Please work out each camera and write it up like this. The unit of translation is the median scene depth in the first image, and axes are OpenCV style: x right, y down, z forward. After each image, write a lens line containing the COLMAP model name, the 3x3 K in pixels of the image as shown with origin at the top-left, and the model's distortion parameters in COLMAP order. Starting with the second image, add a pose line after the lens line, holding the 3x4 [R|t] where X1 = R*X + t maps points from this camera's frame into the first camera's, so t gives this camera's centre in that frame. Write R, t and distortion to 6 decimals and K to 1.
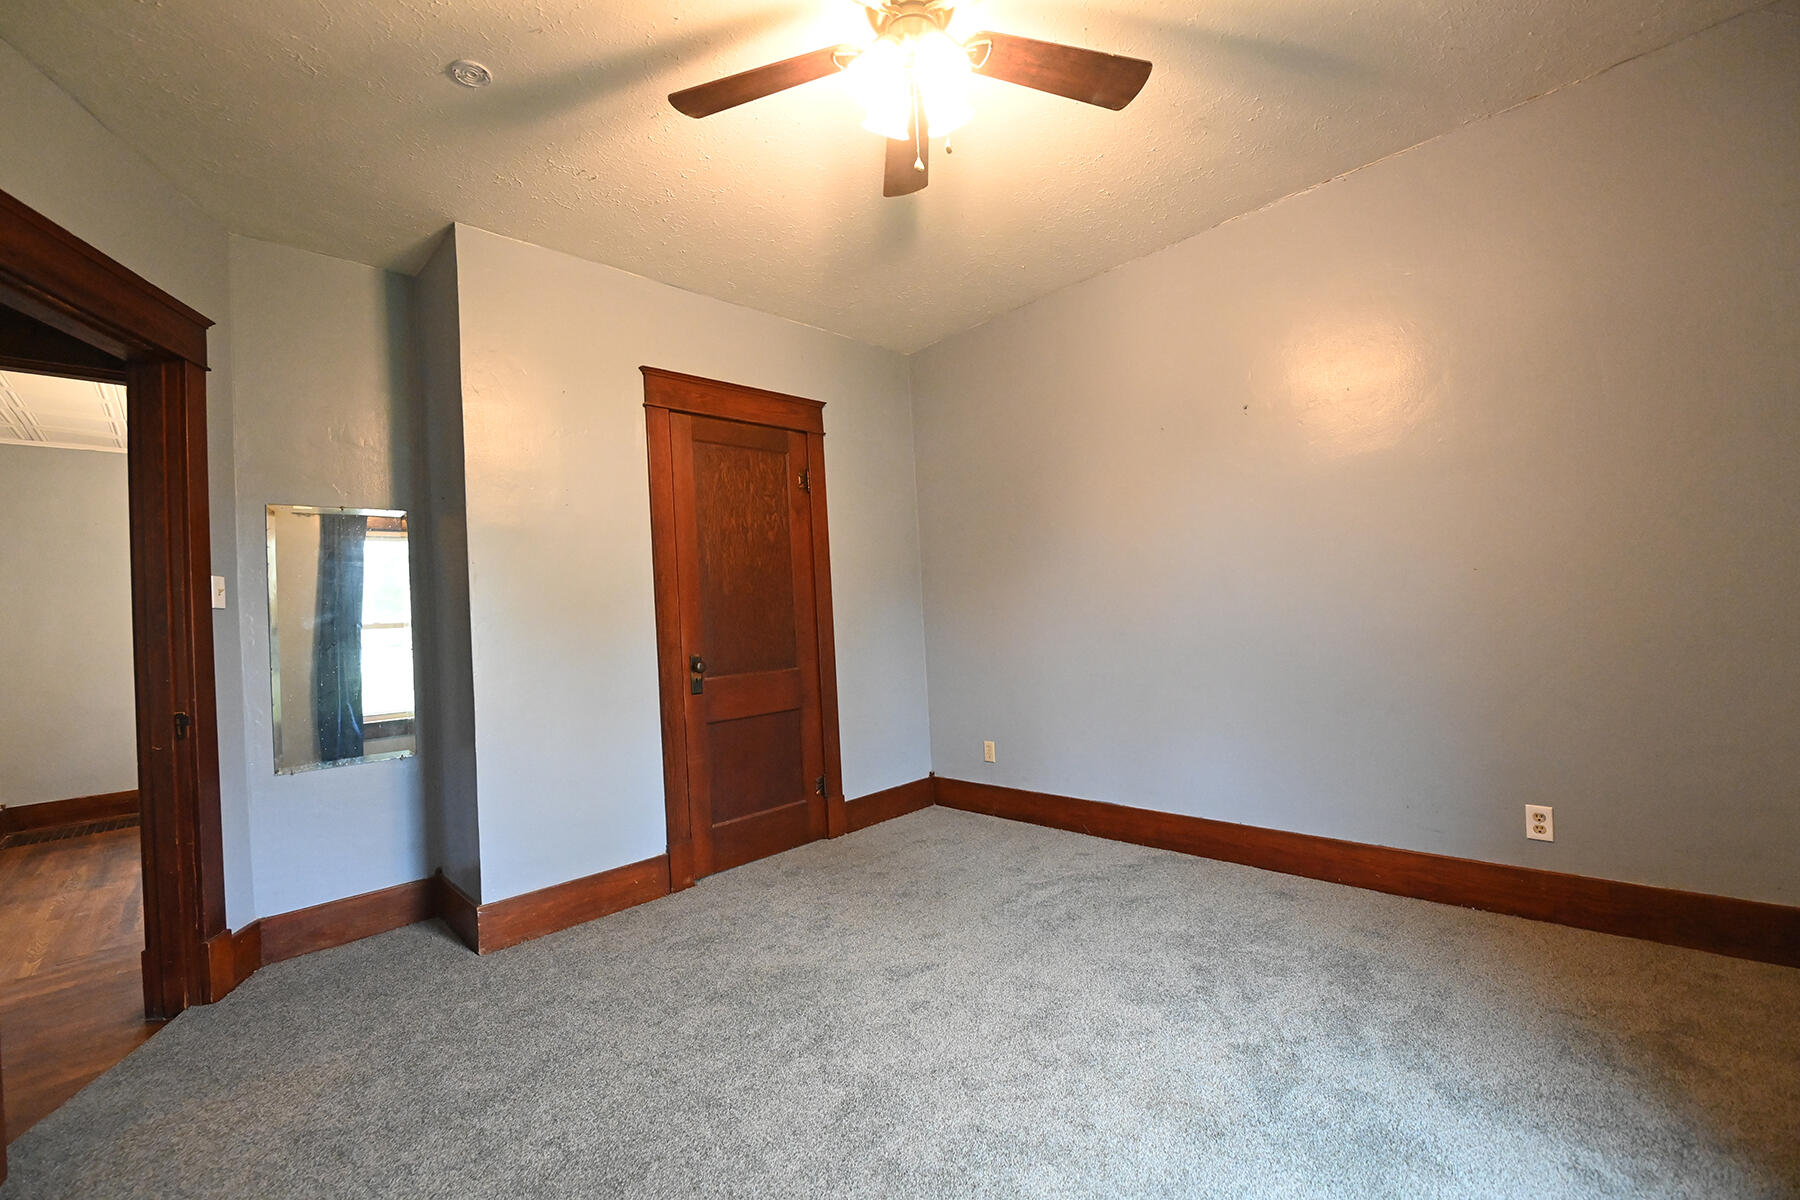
lens RADIAL K [[724.9, 0, 899.1], [0, 724.9, 622.0], [0, 0, 1]] dist [-0.008203, -0.000341]
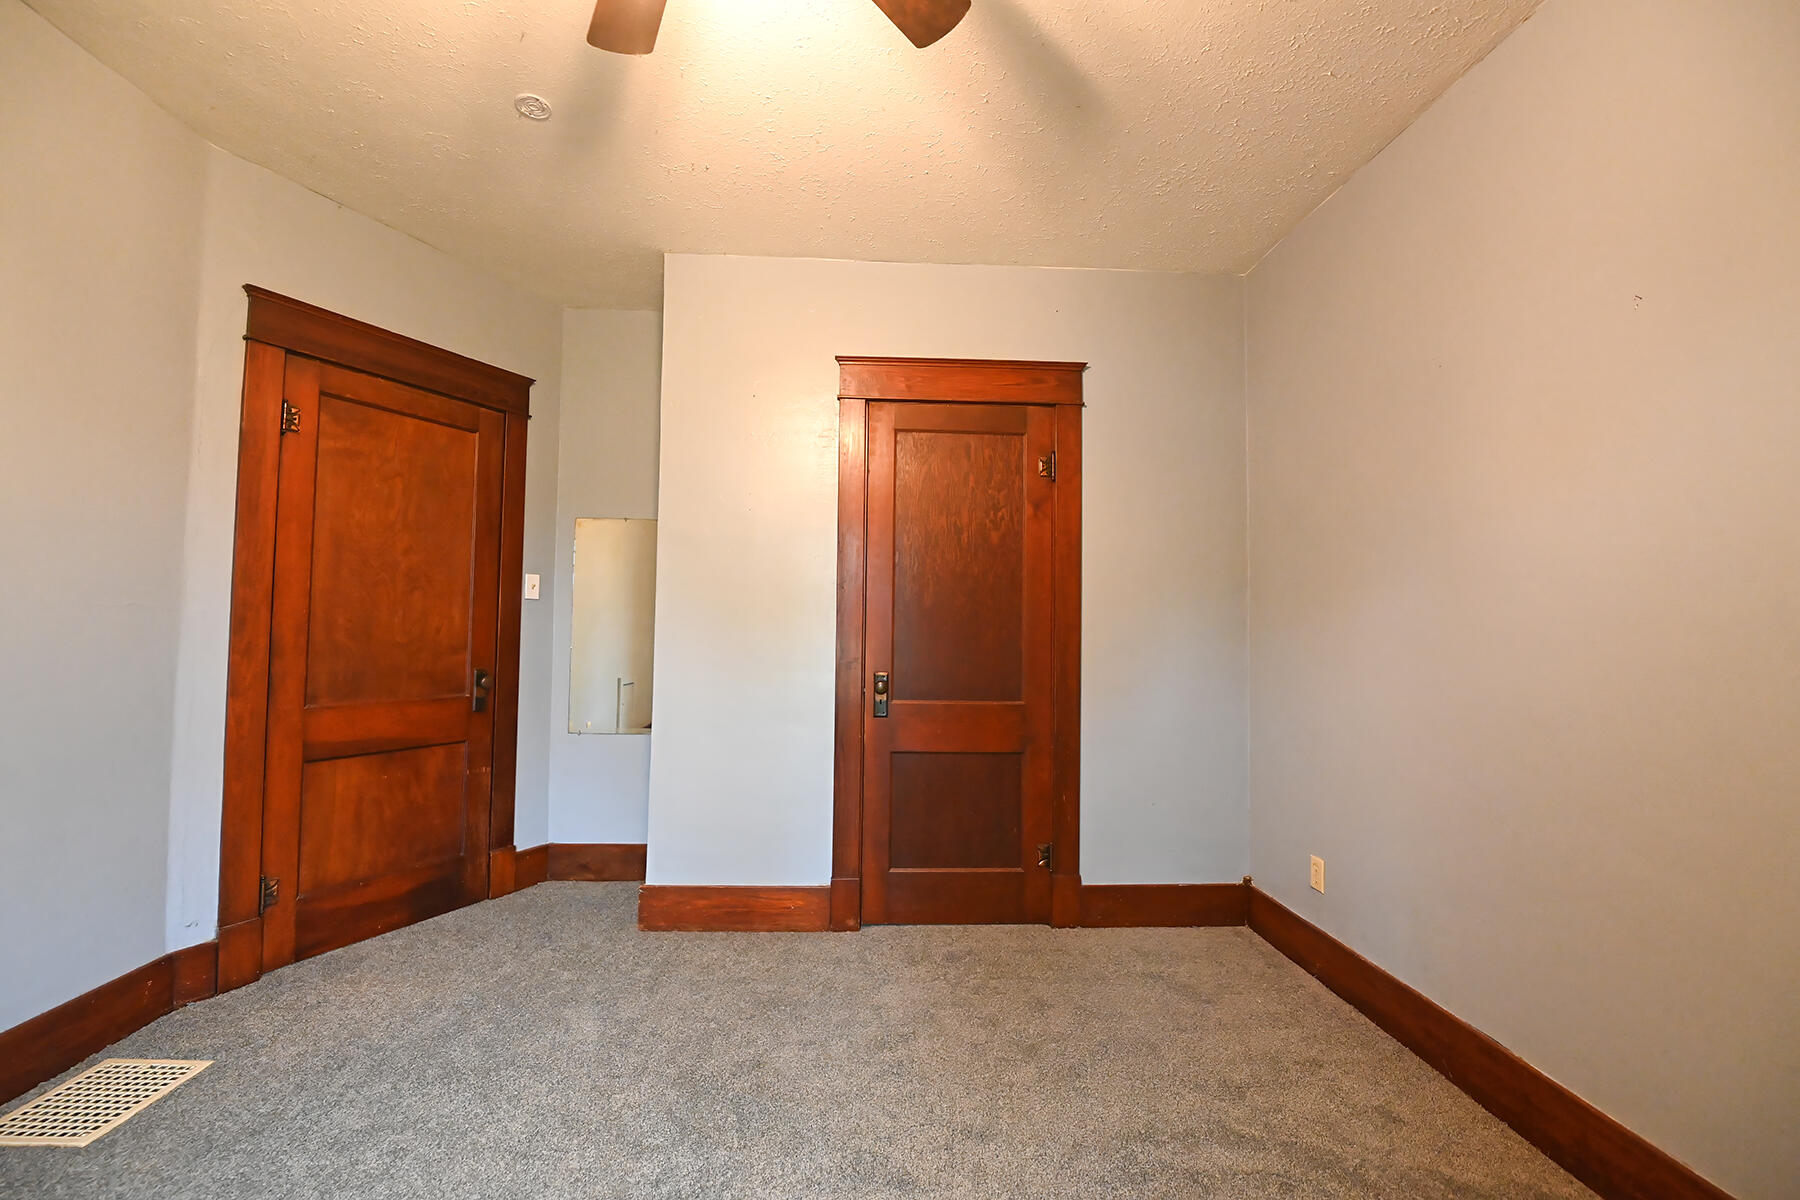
lens RADIAL K [[724.9, 0, 899.1], [0, 724.9, 622.0], [0, 0, 1]] dist [-0.008203, -0.000341]
pose [[0.744952, 0.061176, -0.664307, 0.320118], [-0.065140, 0.997698, 0.018831, -0.034933], [0.663930, 0.029245, 0.747223, 0.350564]]
